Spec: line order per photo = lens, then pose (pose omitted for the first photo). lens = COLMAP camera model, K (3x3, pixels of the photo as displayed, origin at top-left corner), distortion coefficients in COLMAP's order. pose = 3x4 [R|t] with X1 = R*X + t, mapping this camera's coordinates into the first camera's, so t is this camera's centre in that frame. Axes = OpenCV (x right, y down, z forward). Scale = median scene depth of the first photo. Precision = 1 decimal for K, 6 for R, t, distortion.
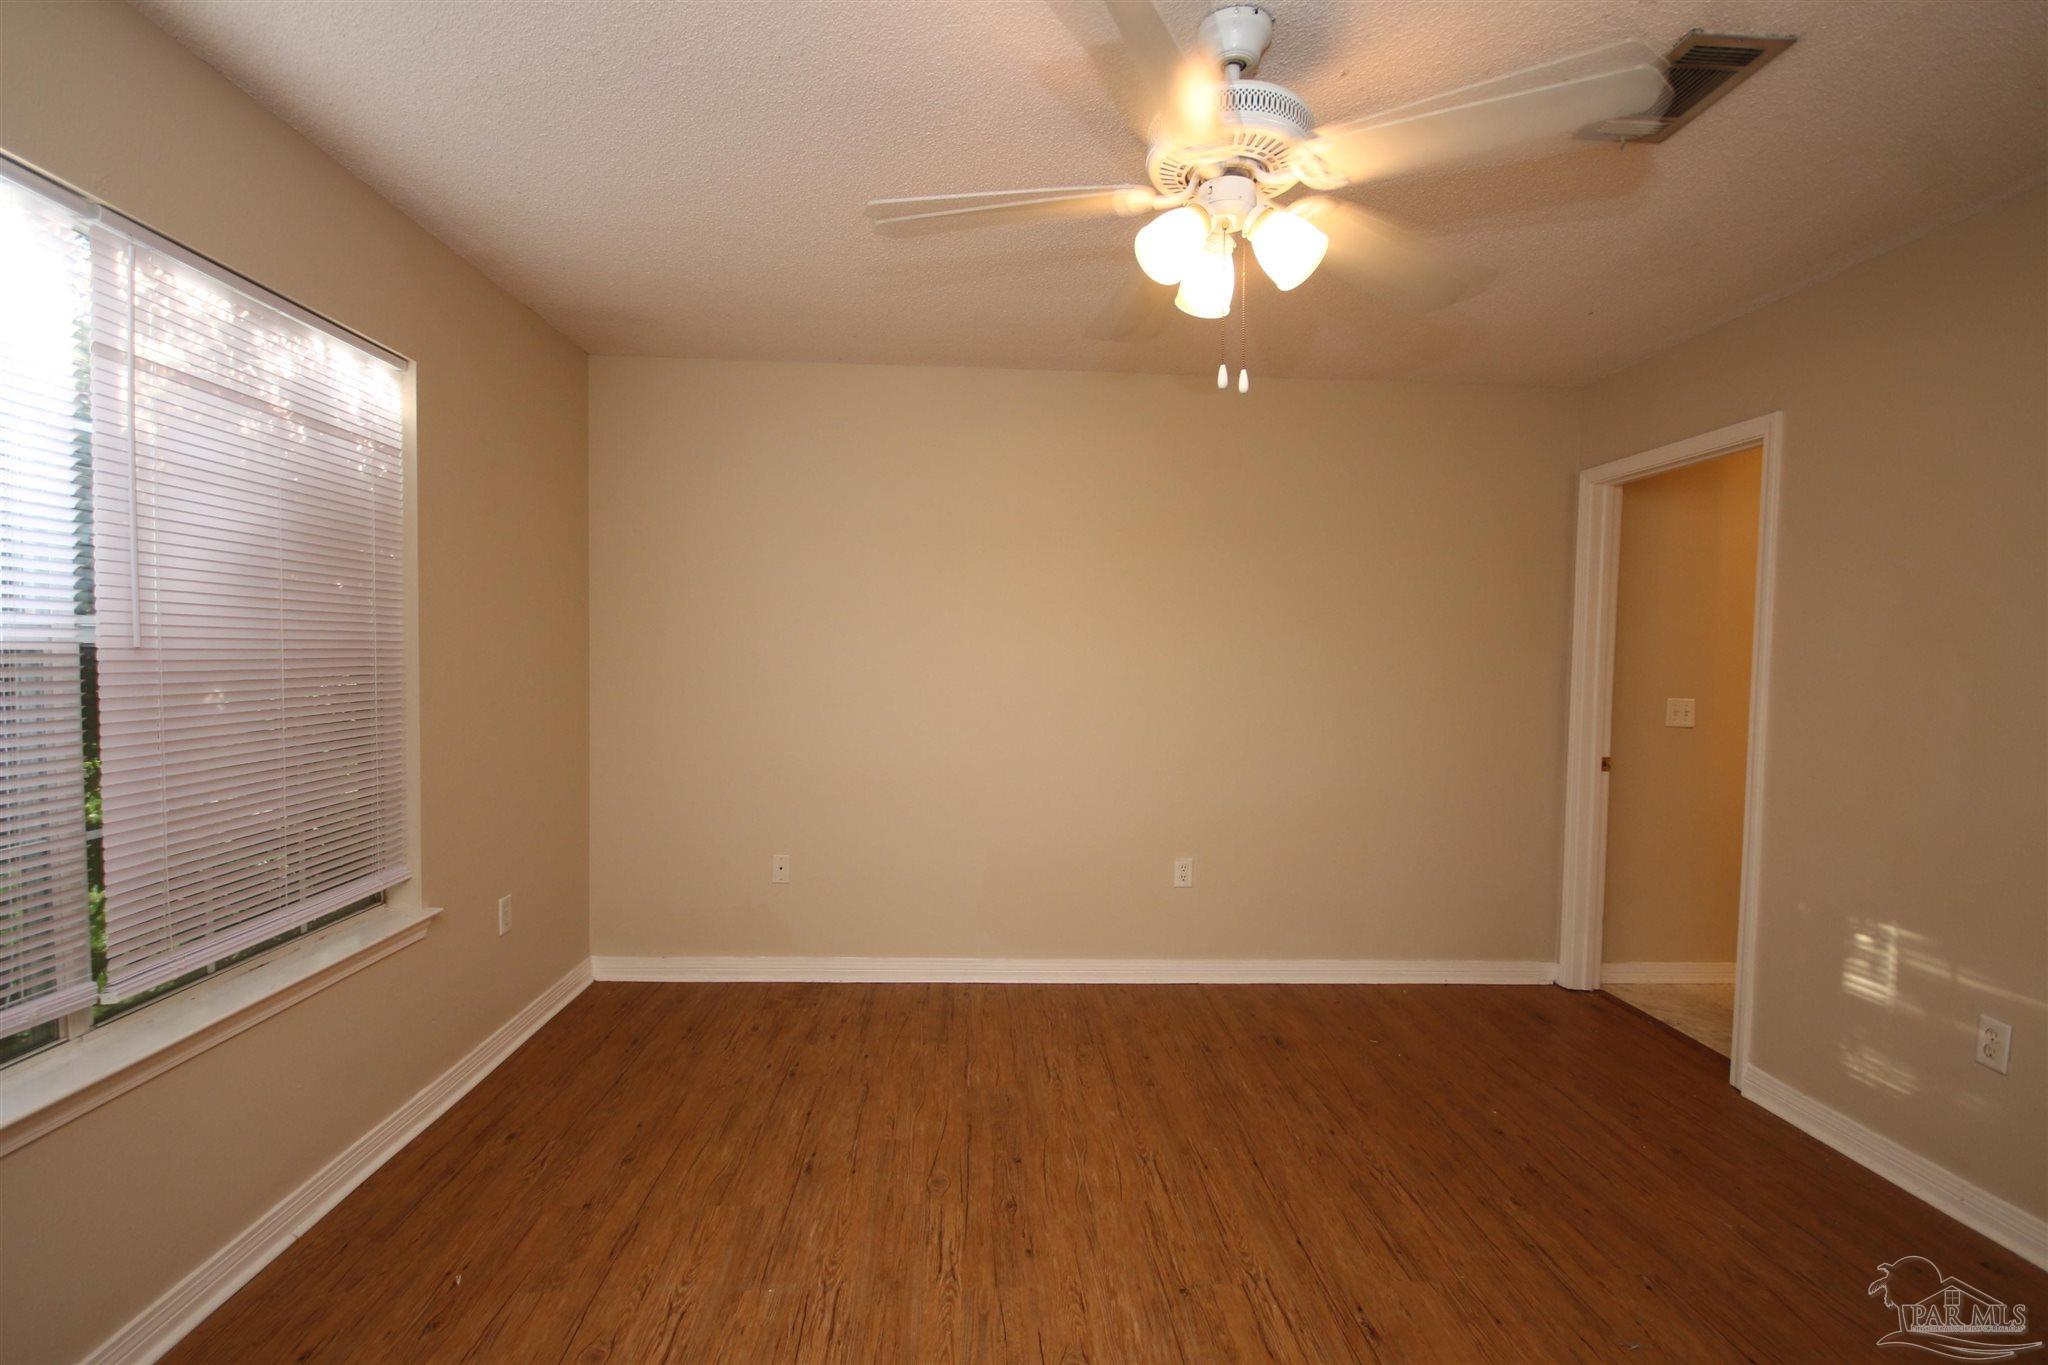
lens RADIAL K [[933.5, 0, 1014.7], [0, 933.5, 691.6], [0, 0, 1]] dist [-0.002411, -0.000141]
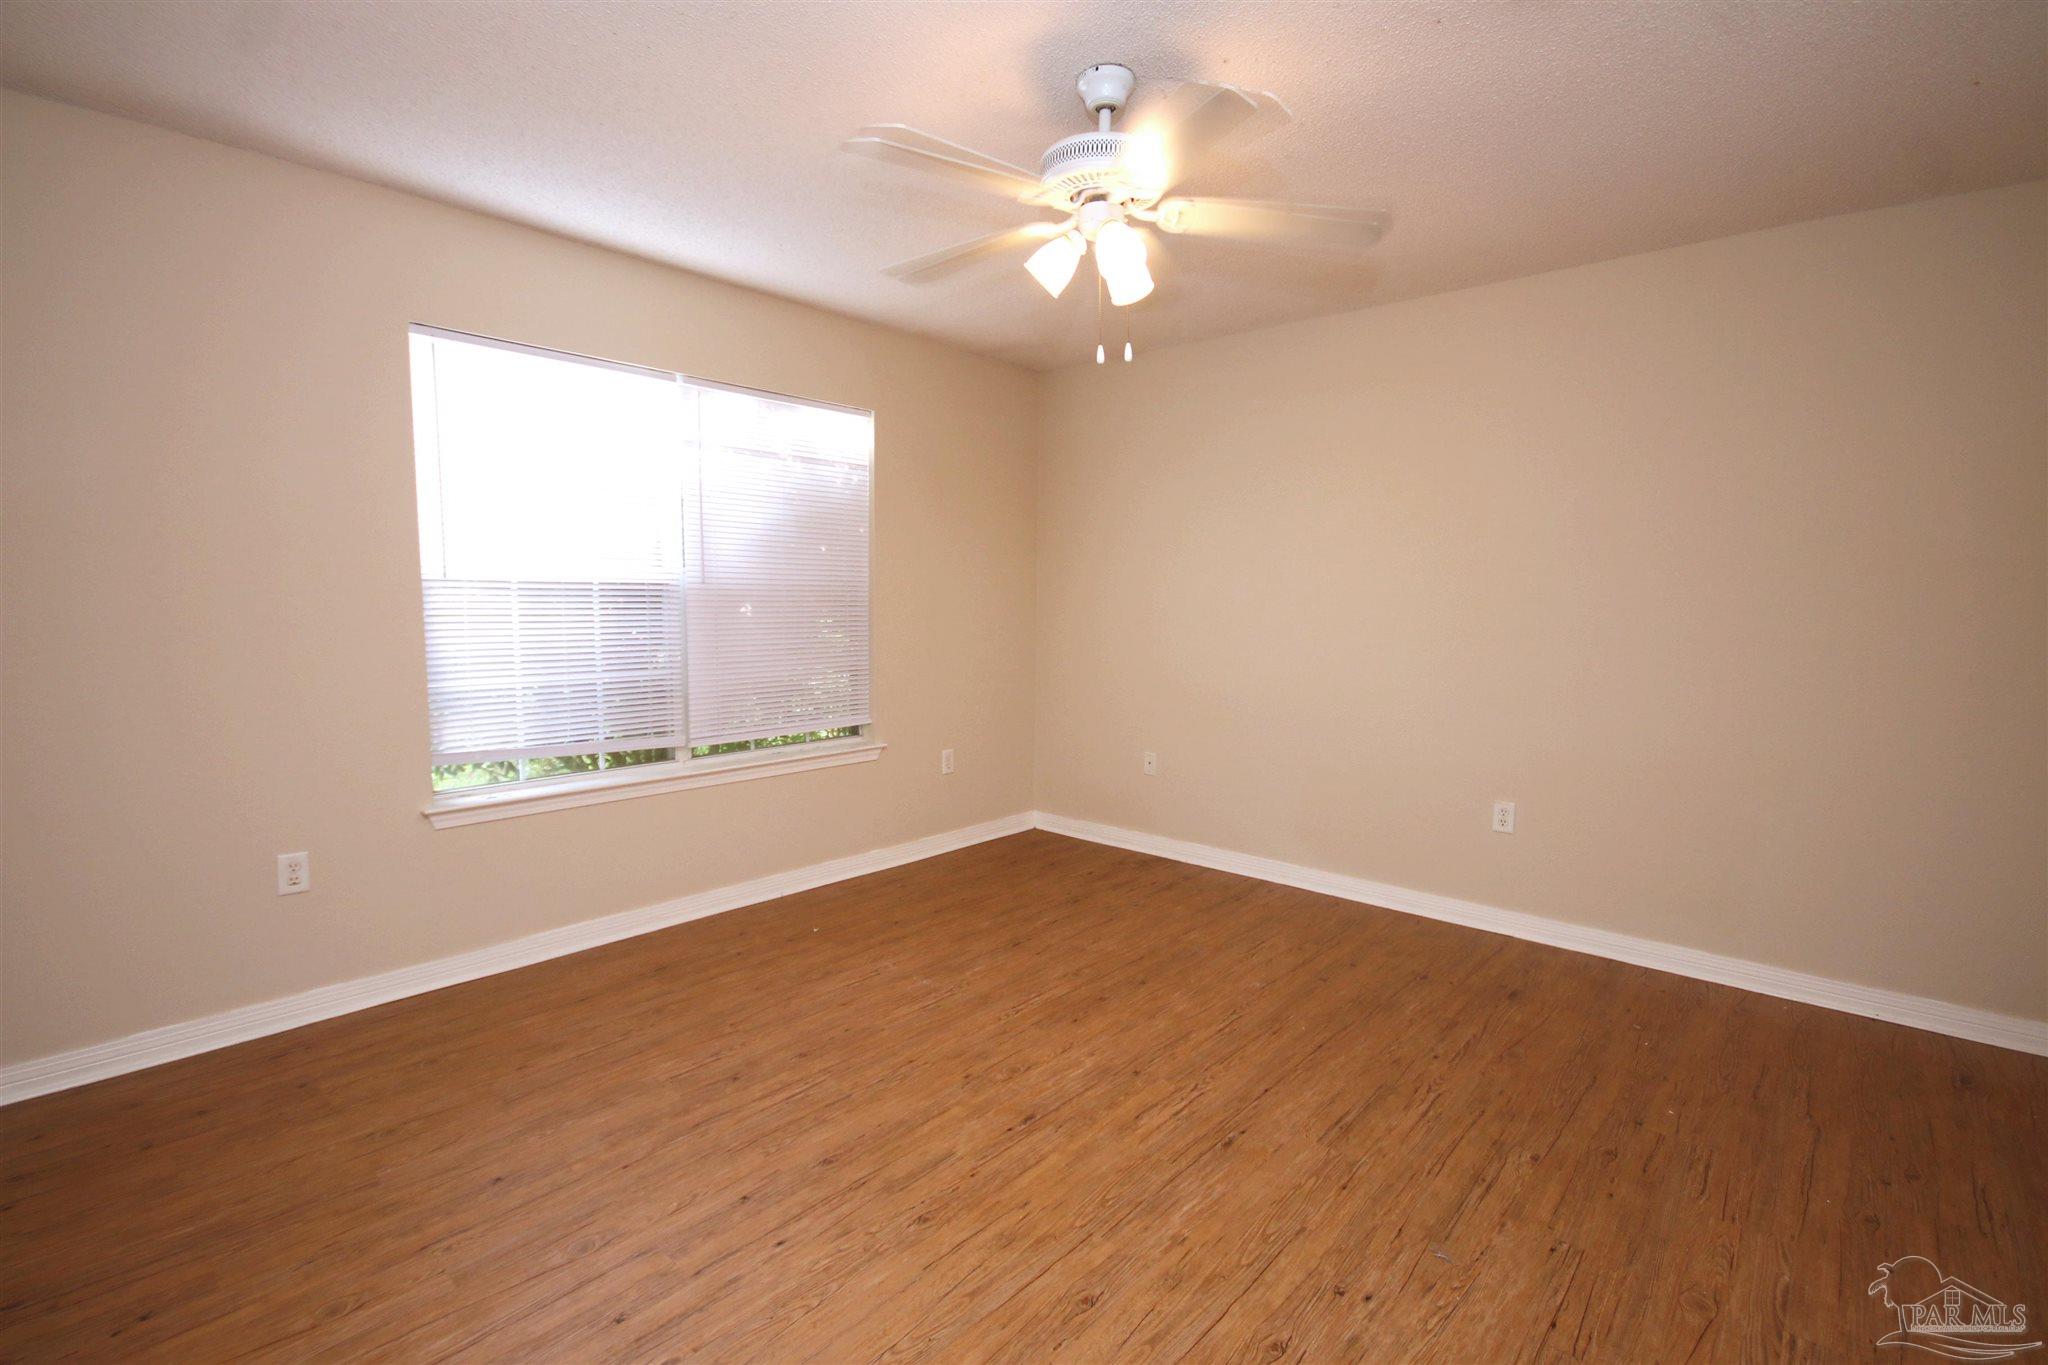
lens RADIAL K [[933.5, 0, 1014.7], [0, 933.5, 691.6], [0, 0, 1]] dist [-0.002411, -0.000141]
pose [[0.712474, 0.059367, -0.699182, 0.744951], [-0.025483, 0.997946, 0.058768, 0.039741], [0.701235, -0.024053, 0.712524, -0.014215]]
